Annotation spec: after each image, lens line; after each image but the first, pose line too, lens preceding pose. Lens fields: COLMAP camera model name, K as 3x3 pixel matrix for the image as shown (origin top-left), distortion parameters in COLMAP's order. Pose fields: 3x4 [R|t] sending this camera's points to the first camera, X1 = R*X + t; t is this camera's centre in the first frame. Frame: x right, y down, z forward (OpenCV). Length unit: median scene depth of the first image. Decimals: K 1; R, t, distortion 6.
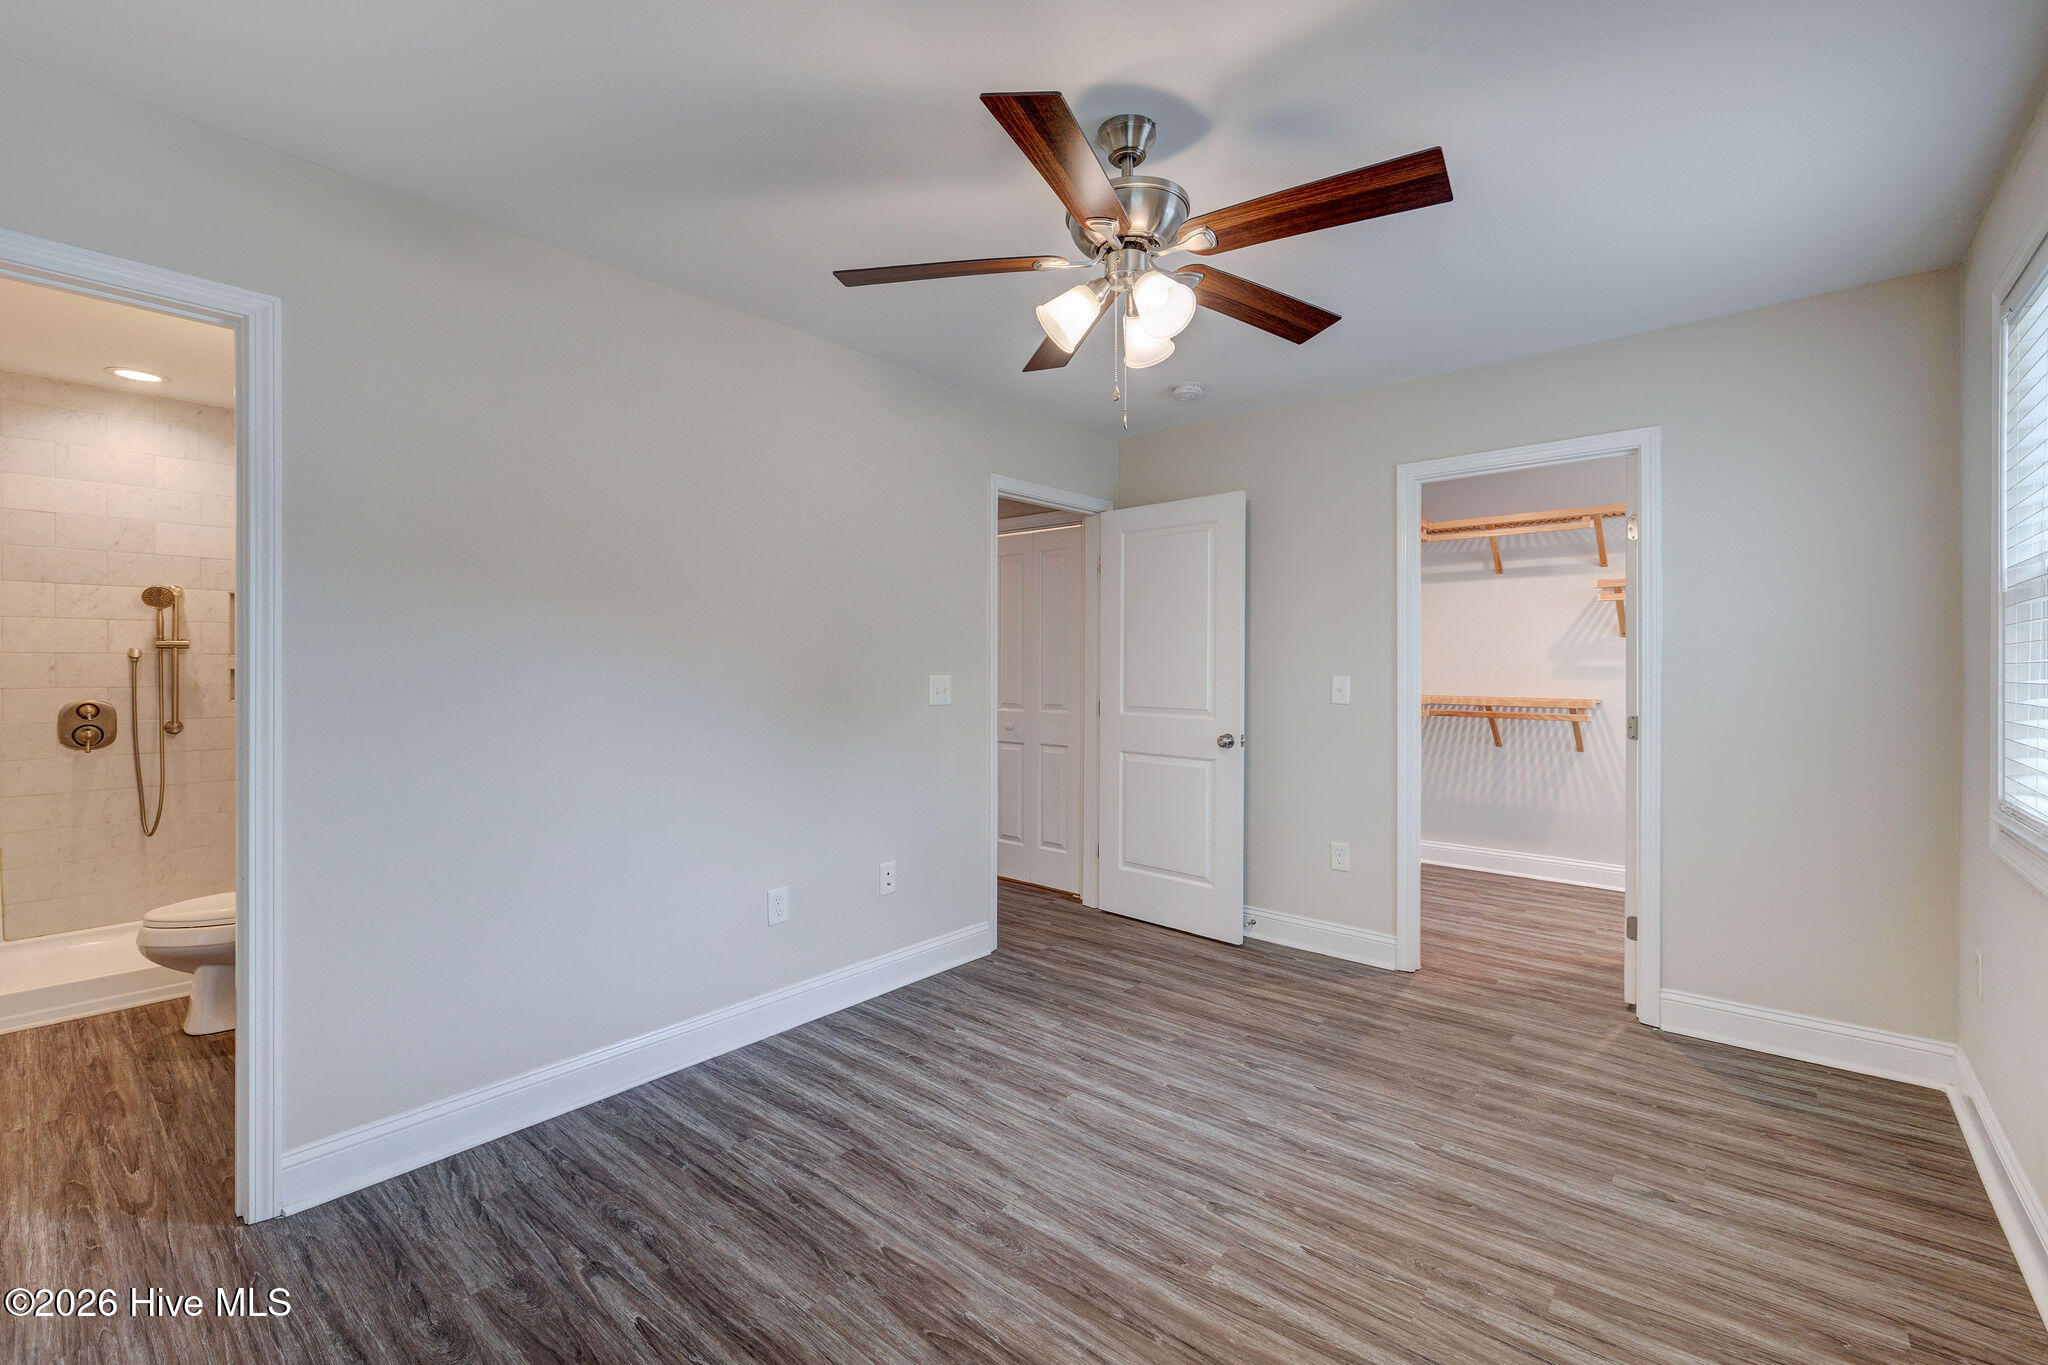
lens RADIAL K [[880.1, 0, 1007.4], [0, 880.1, 672.1], [0, 0, 1]] dist [0.000788, -0.000240]
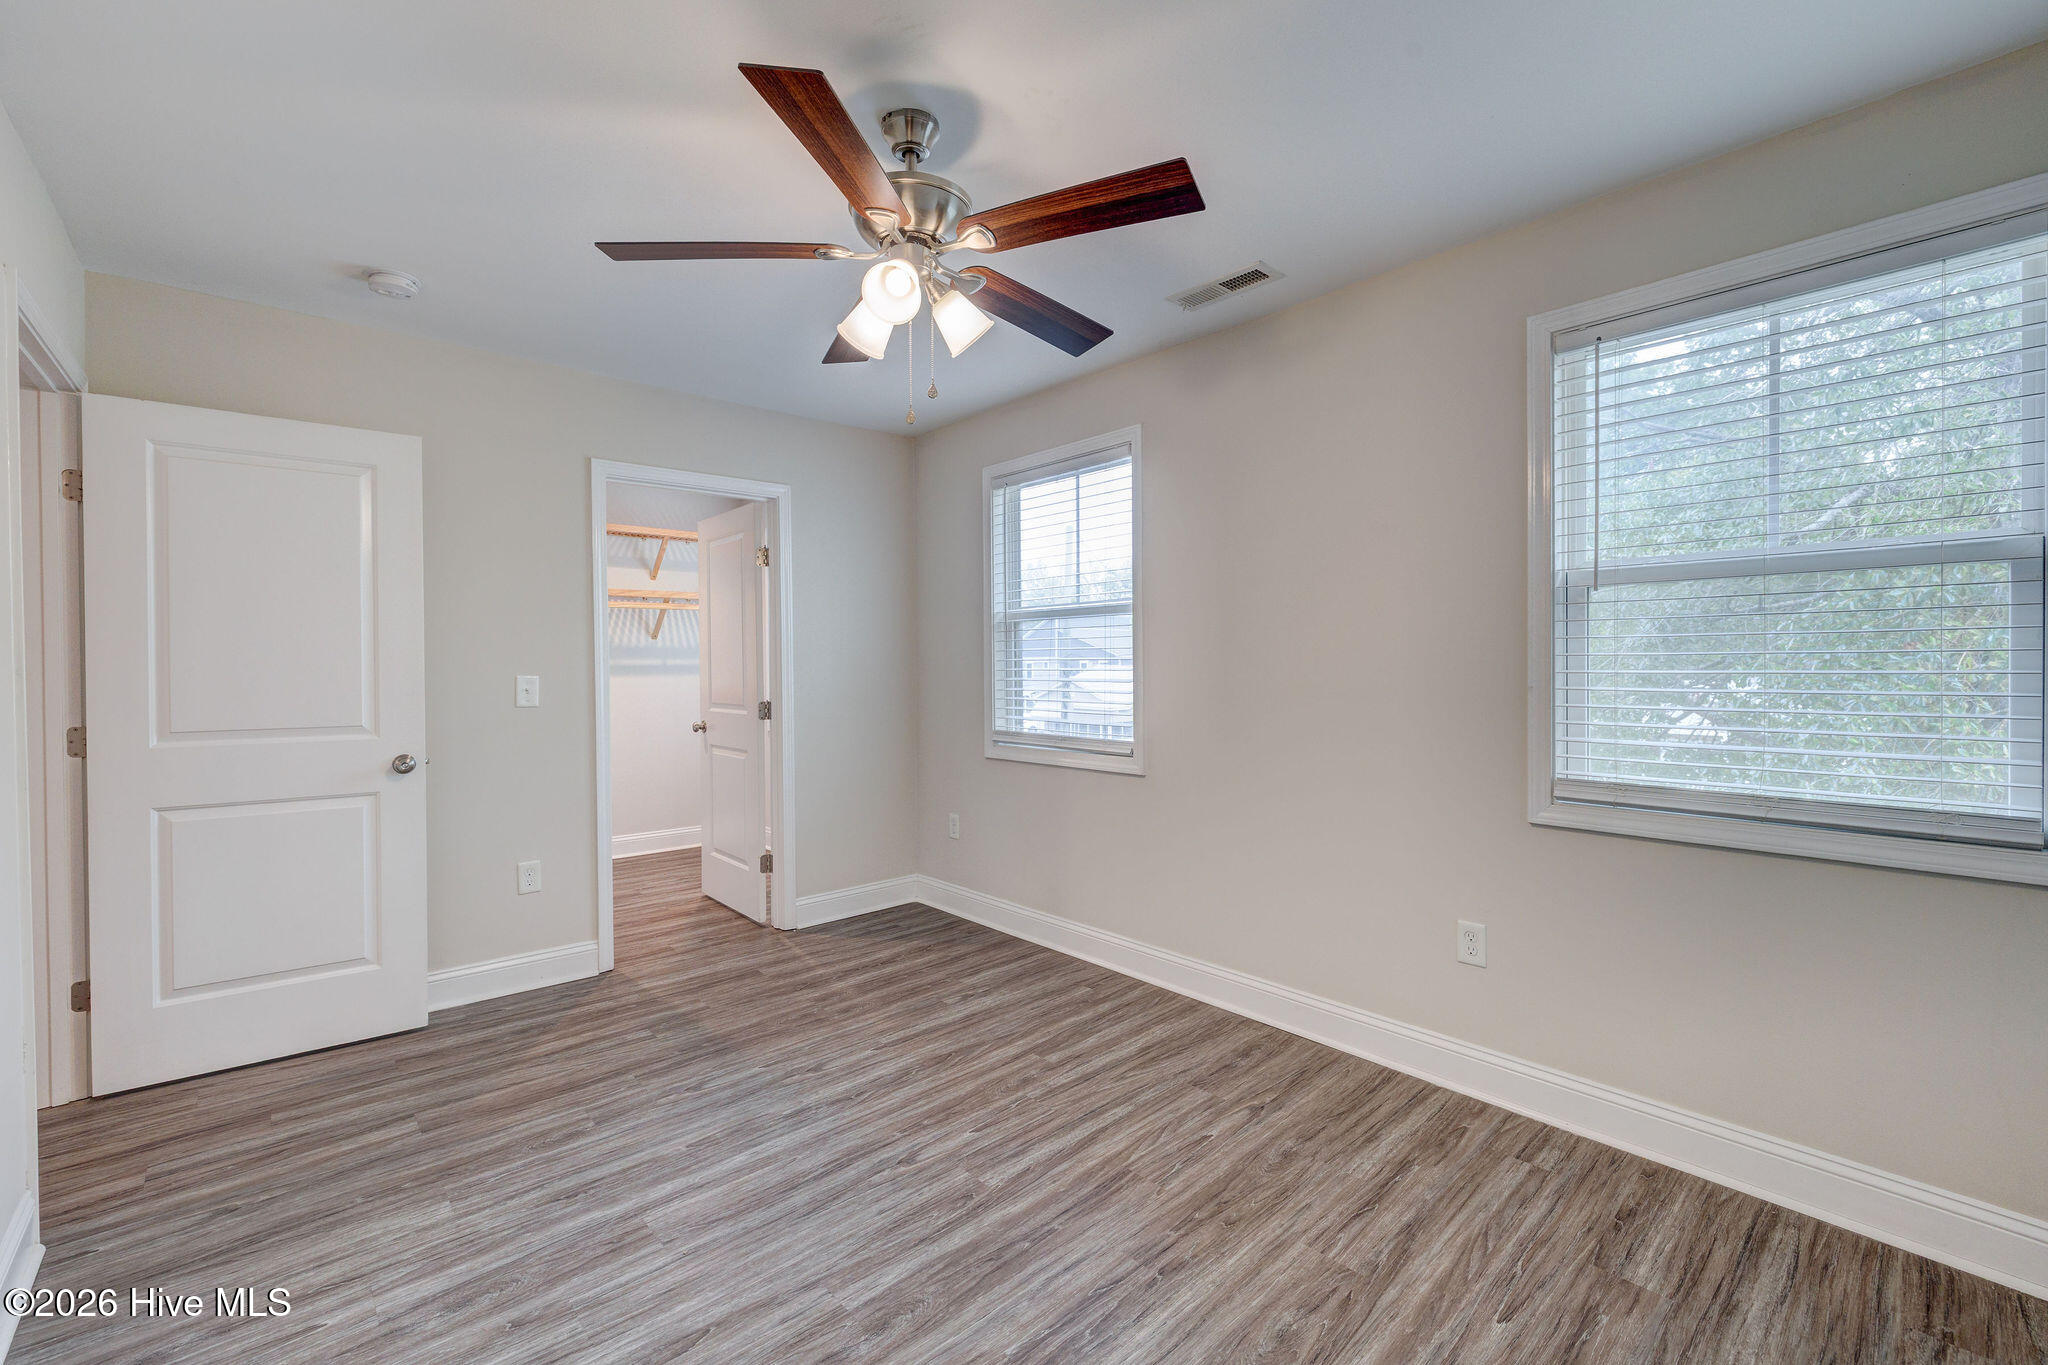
lens RADIAL K [[845.0, 0, 1039.1], [0, 845.0, 671.7], [0, 0, 1]] dist [-0.001545, -0.000305]
pose [[0.110174, -0.010724, 0.993854, -0.706978], [0.011251, 0.999891, 0.009542, -0.002453], [-0.993849, 0.010131, 0.110283, 0.657570]]
